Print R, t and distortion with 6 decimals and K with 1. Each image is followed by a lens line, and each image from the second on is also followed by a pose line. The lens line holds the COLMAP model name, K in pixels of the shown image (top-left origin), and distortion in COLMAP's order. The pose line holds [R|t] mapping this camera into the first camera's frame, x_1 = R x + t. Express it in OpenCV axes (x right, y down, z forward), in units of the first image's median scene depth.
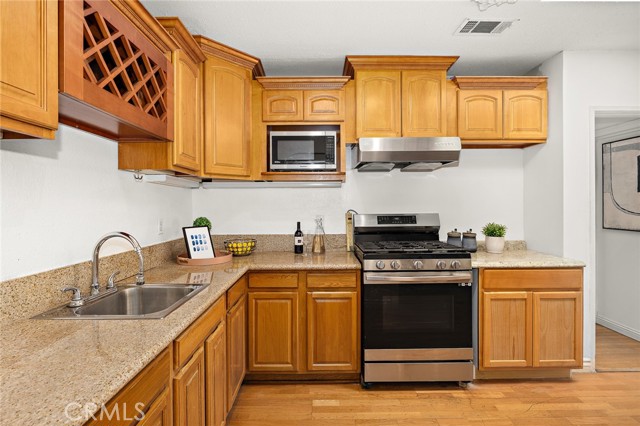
lens RADIAL K [[308.1, 0, 318.9], [0, 308.1, 208.3], [0, 0, 1]] dist [-0.000254, -0.000257]
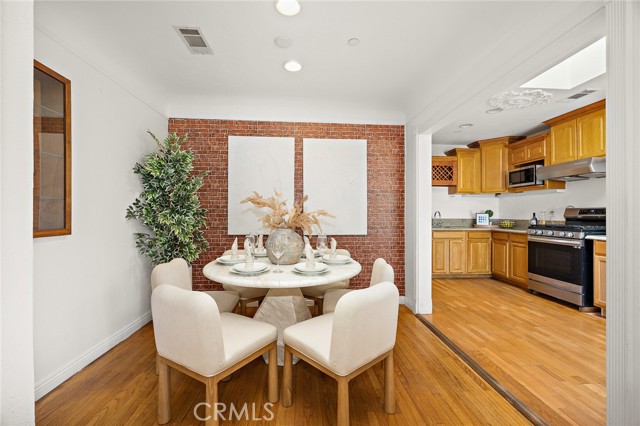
lens RADIAL K [[273.0, 0, 320.3], [0, 273.0, 212.8], [0, 0, 1]] dist [0.000358, 0.000051]
pose [[0.064481, 0.004602, -0.997908, 1.684989], [-0.009618, 0.999946, 0.003990, 0.056193], [0.997873, 0.009340, 0.064522, -0.456360]]
